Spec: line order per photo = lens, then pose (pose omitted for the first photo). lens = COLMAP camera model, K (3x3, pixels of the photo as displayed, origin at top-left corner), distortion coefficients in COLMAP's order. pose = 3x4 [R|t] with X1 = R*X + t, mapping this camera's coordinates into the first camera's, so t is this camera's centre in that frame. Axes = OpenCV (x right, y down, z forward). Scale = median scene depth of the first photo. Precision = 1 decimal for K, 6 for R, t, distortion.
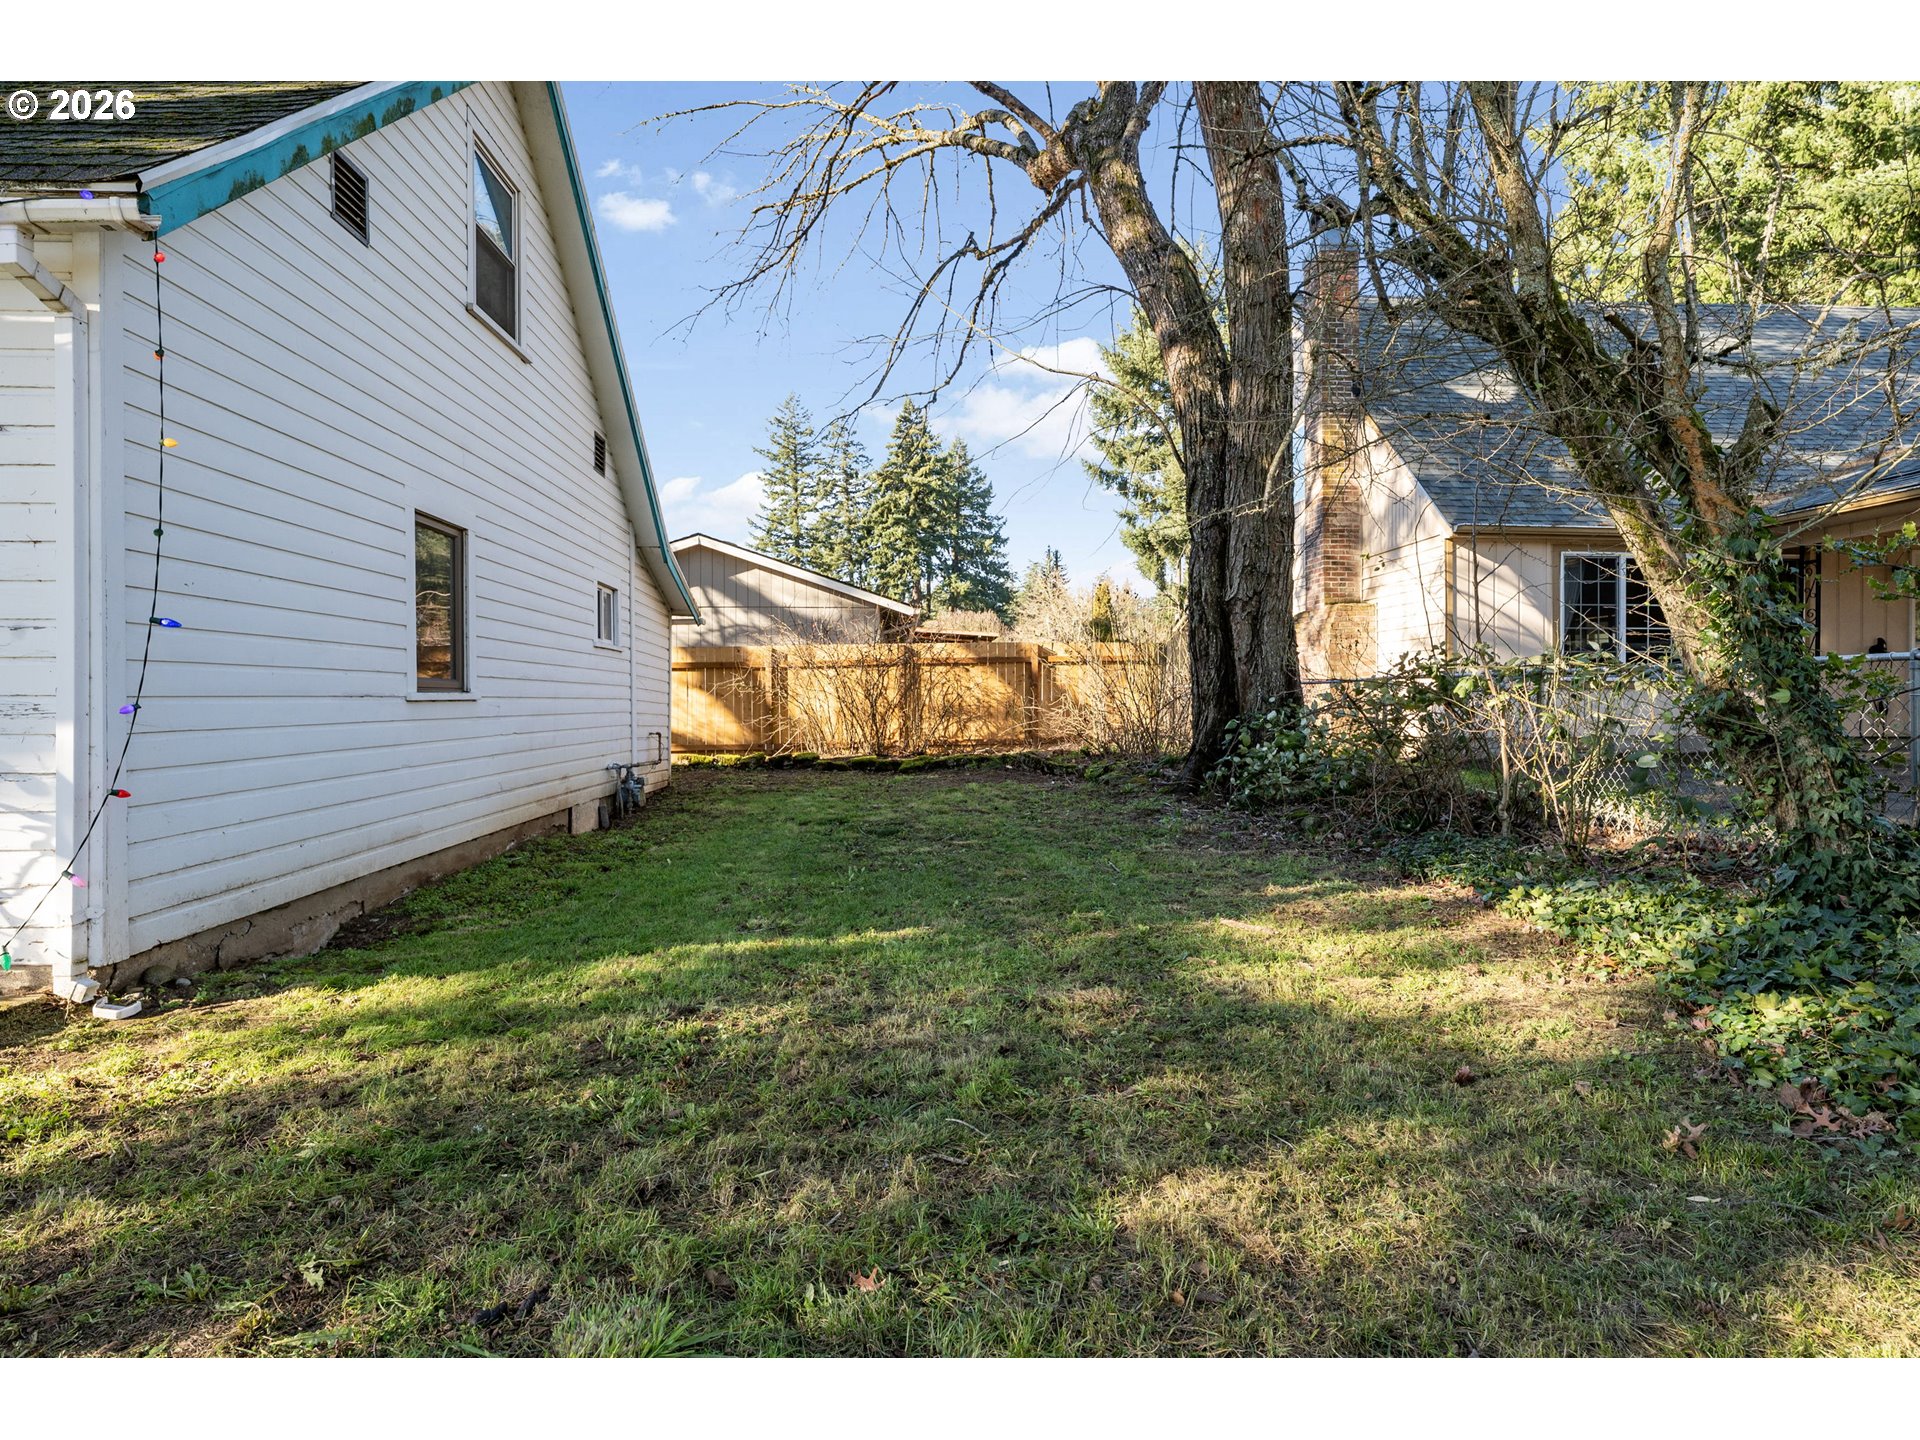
lens RADIAL K [[1046.3, 0, 958.5], [0, 1046.3, 710.5], [0, 0, 1]] dist [-0.004441, -0.001540]
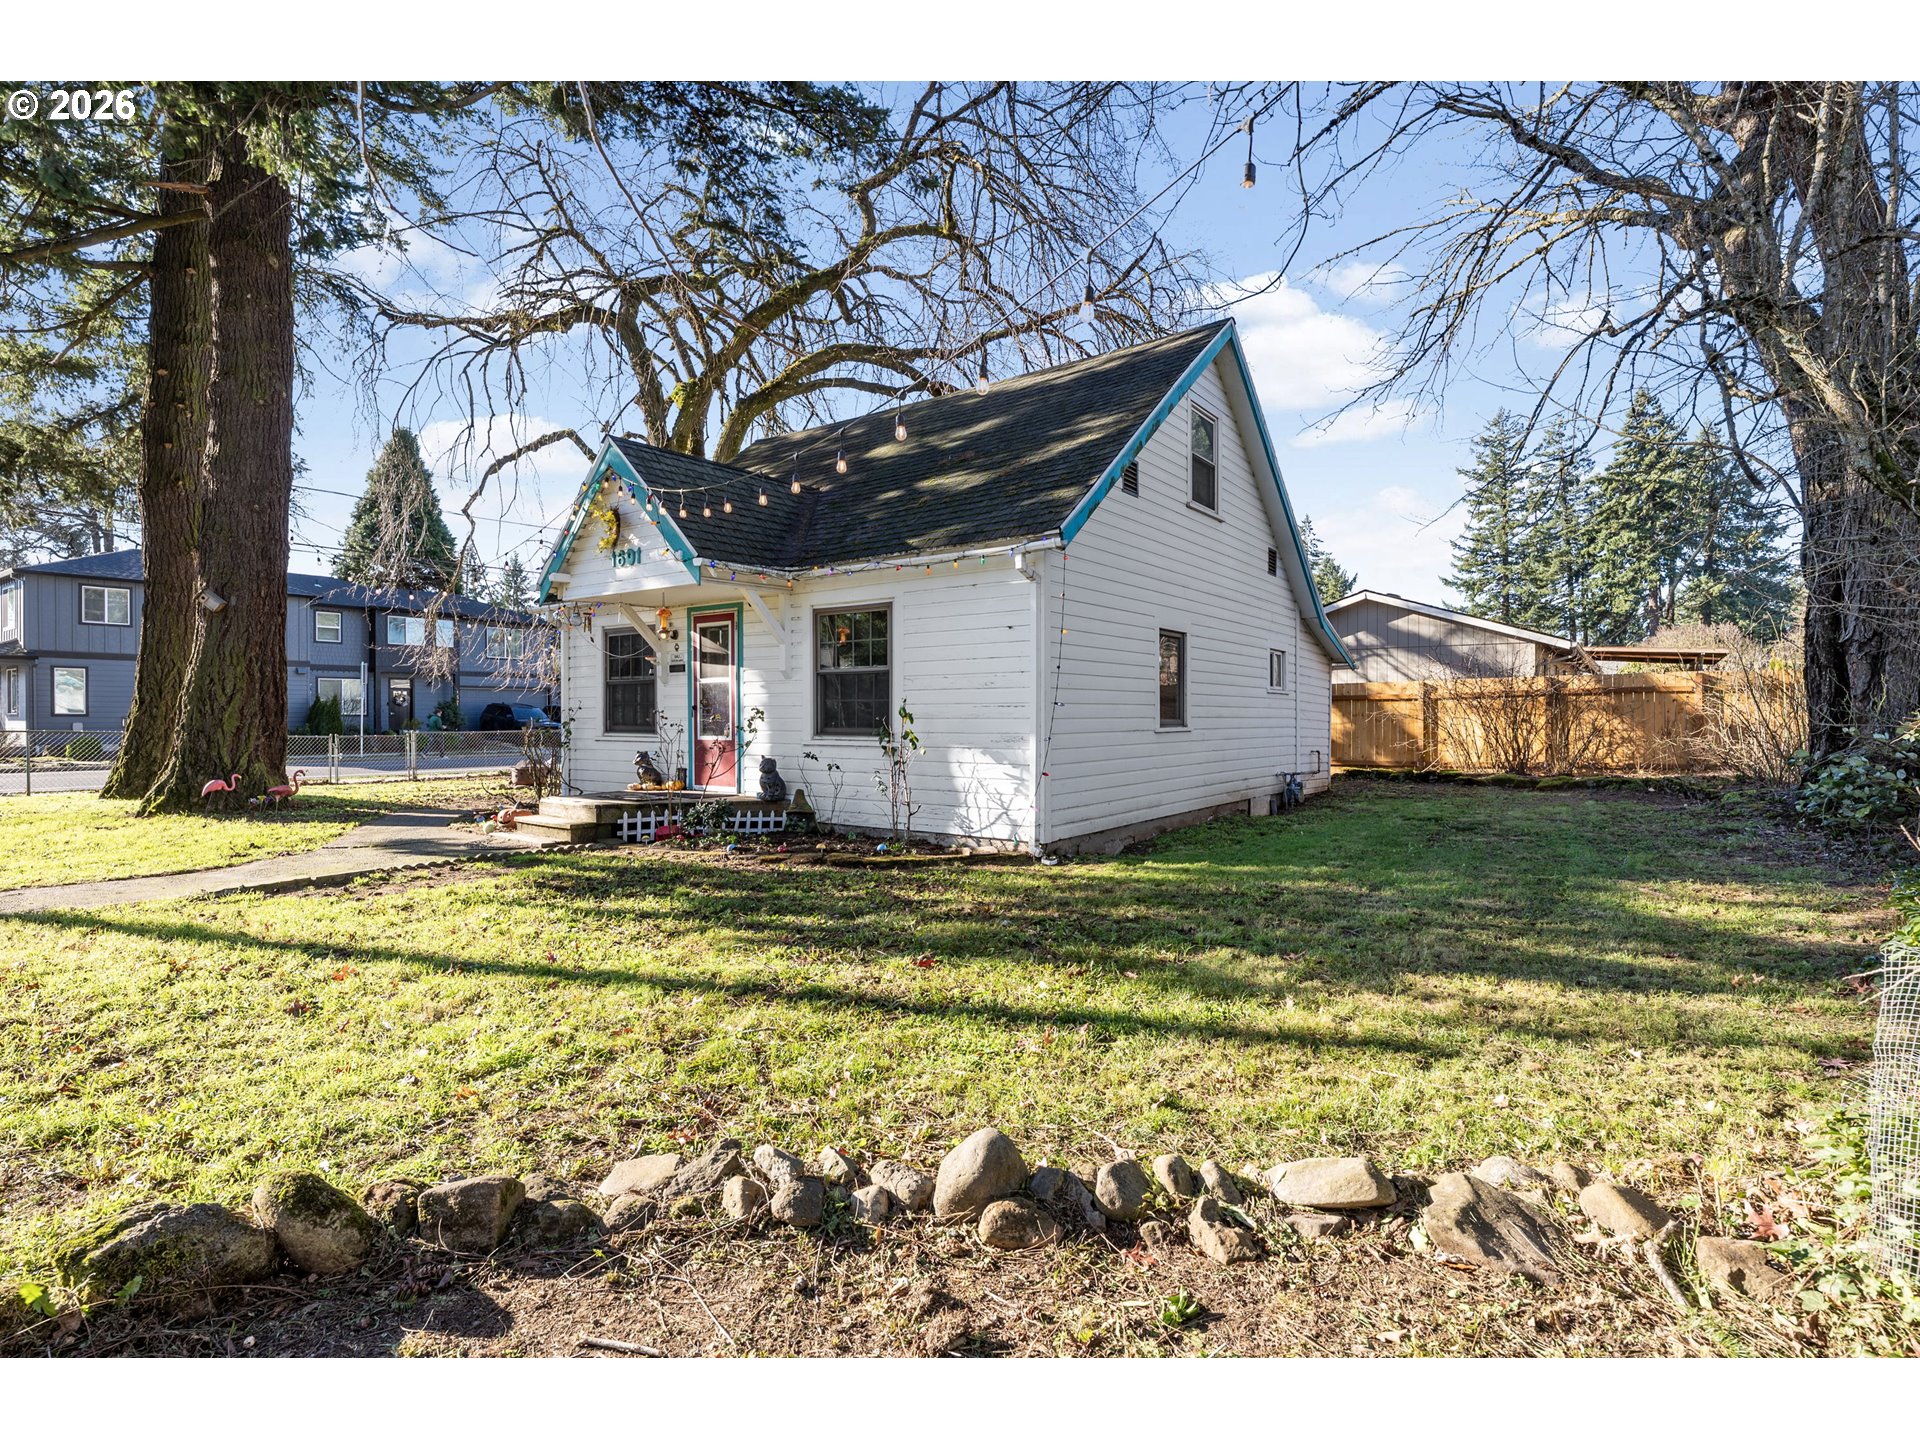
lens RADIAL K [[1046.3, 0, 958.5], [0, 1046.3, 710.5], [0, 0, 1]] dist [-0.004441, -0.001540]
pose [[0.786116, 0.000334, -0.618078, 0.158641], [-0.007457, 0.999932, -0.008944, -0.013298], [0.618034, 0.011640, 0.786066, -0.310408]]
